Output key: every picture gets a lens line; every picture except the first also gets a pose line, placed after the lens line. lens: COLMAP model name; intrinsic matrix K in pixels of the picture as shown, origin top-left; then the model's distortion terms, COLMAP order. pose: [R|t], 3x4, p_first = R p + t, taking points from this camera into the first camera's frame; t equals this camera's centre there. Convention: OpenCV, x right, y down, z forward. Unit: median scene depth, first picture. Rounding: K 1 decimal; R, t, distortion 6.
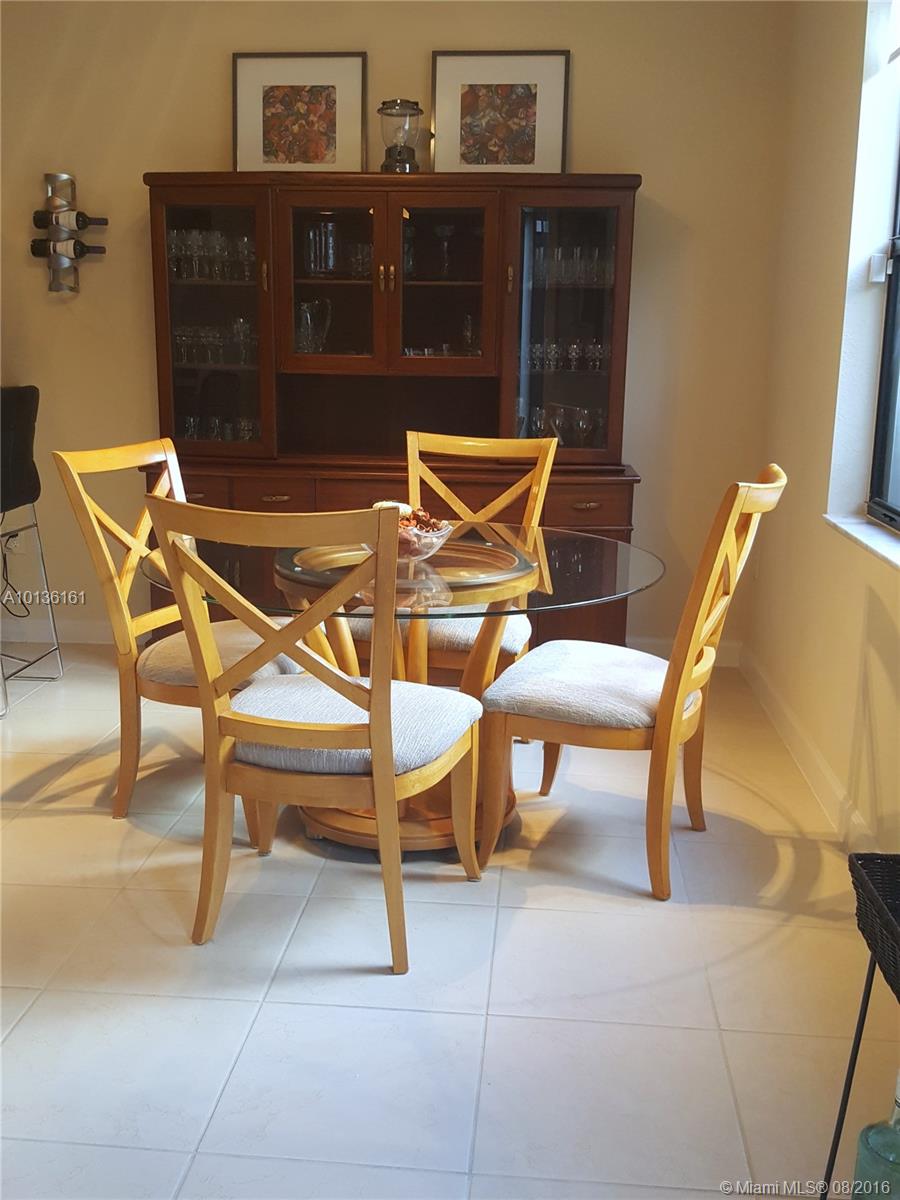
lens RADIAL K [[1179.3, 0, 450.0], [0, 1179.3, 600.0], [0, 0, 1]] dist [0.158025, -0.305664]
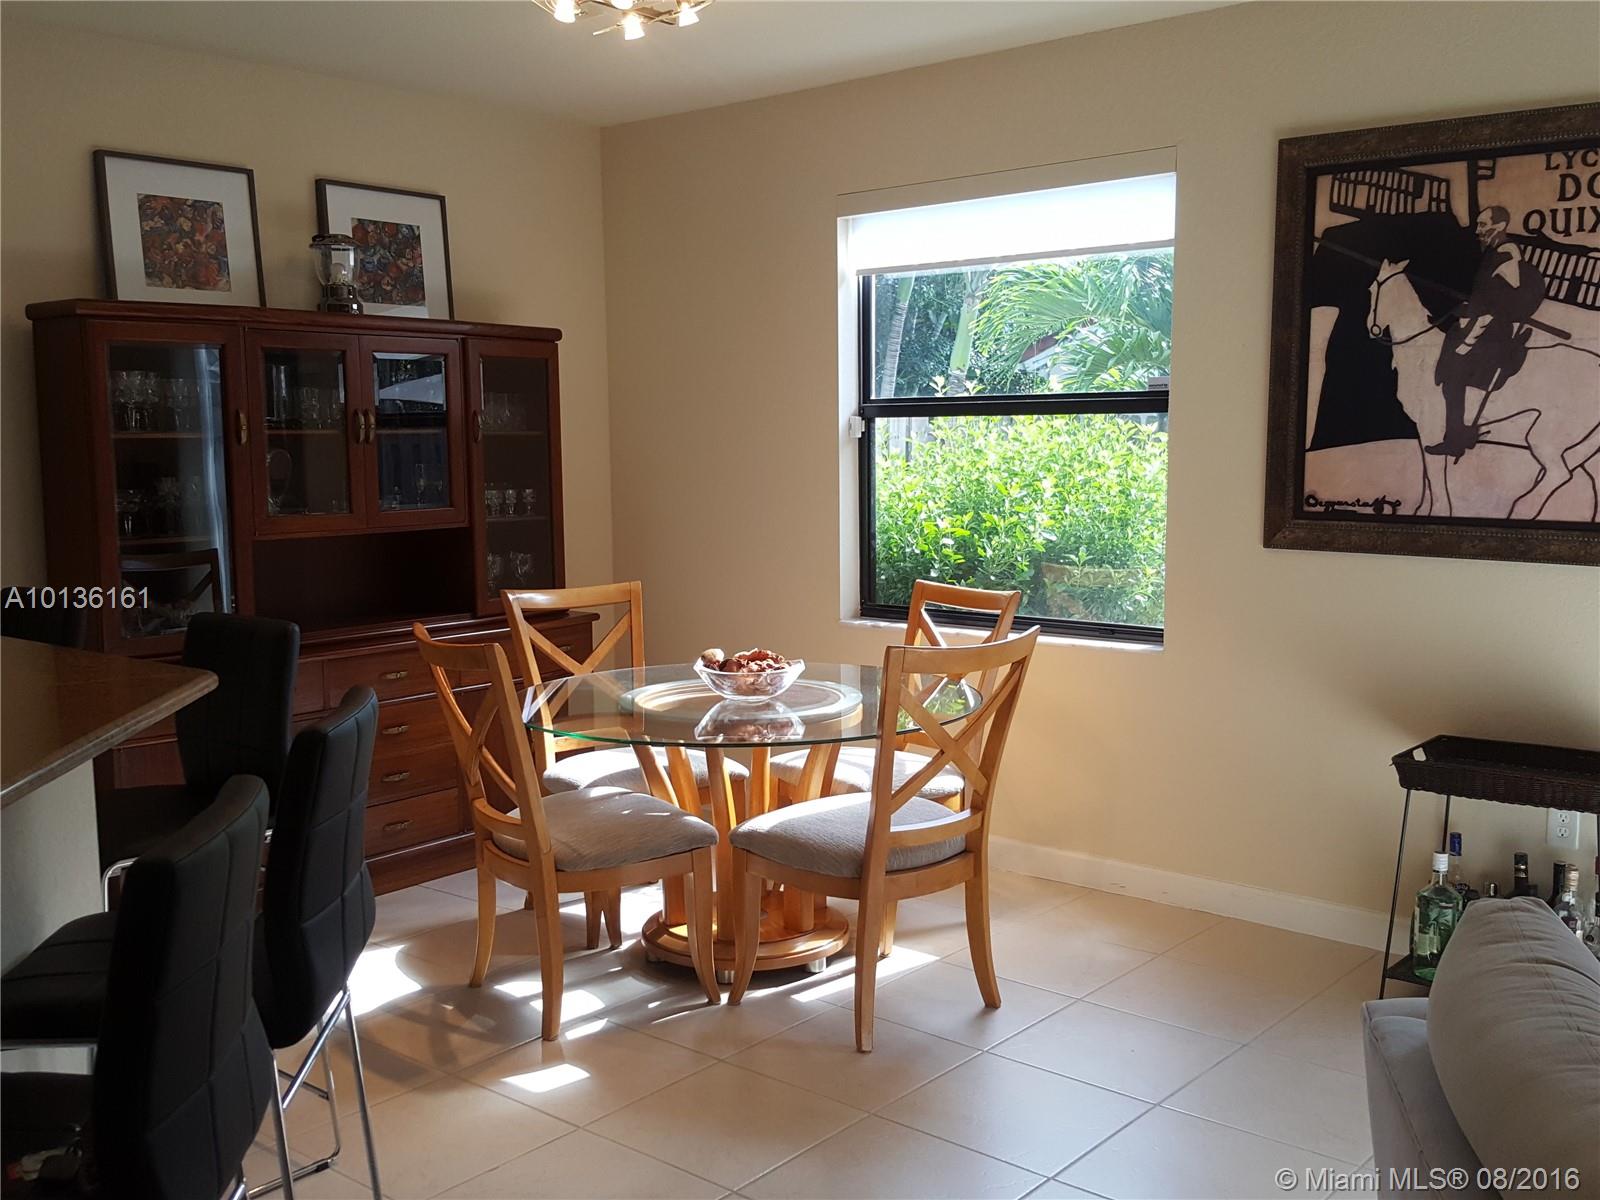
lens RADIAL K [[1592.6, 0, 790.3], [0, 1592.6, 581.9], [0, 0, 1]] dist [0.139139, -0.241911]
pose [[0.570949, -0.095464, 0.815416, -0.814256], [0.189395, 0.981742, -0.017677, -0.072792], [-0.798841, 0.164528, 0.578605, 0.071037]]
